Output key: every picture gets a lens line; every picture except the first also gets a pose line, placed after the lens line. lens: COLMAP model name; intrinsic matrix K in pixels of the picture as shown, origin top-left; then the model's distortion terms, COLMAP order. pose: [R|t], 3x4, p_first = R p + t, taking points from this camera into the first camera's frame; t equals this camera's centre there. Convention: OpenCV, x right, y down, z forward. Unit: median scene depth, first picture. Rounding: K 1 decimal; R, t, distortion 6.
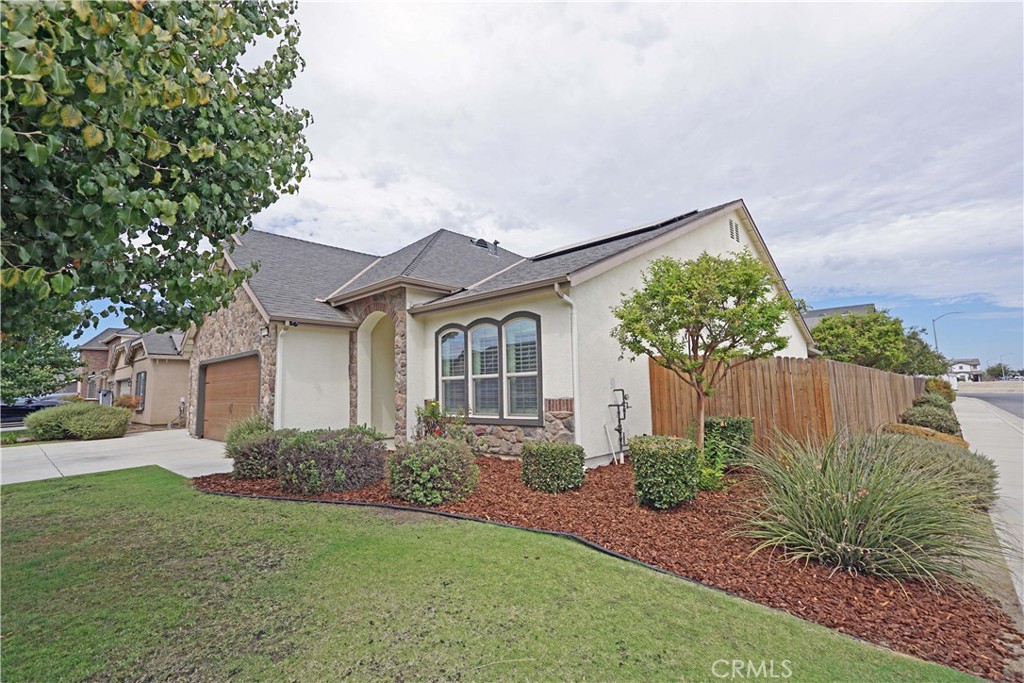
lens RADIAL K [[462.6, 0, 512.0], [0, 462.6, 341.5], [0, 0, 1]] dist [-0.000058, -0.000147]
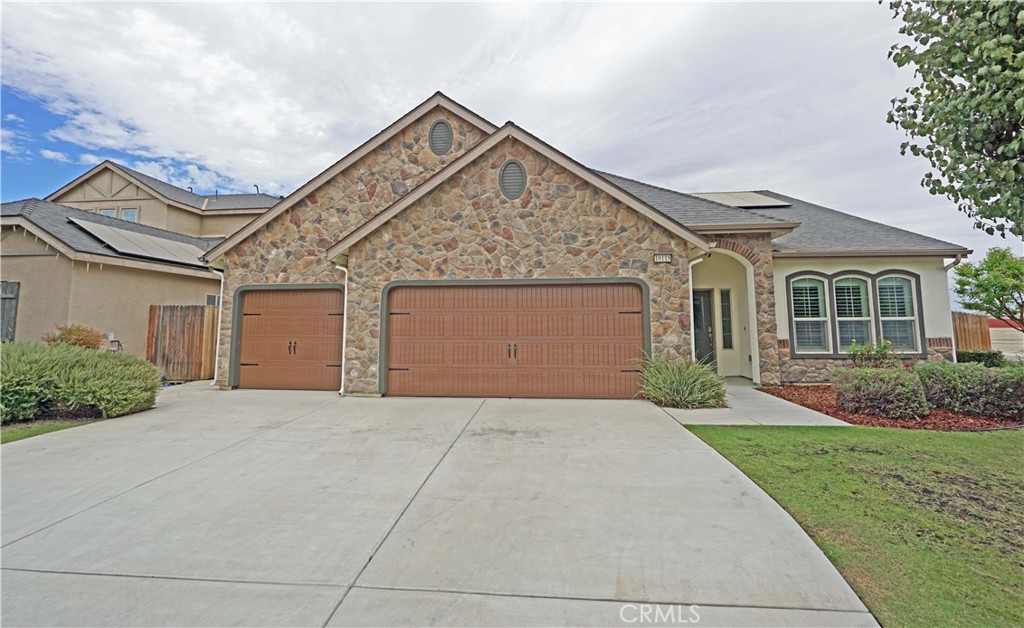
lens RADIAL K [[278.4, 0, 512.0], [0, 278.4, 314.0], [0, 0, 1]] dist [-0.000206, -0.000014]
pose [[0.833239, 0.057509, 0.549914, -1.183313], [-0.073783, 0.997246, 0.007507, 0.120217], [-0.547968, -0.046829, 0.835188, 0.865853]]
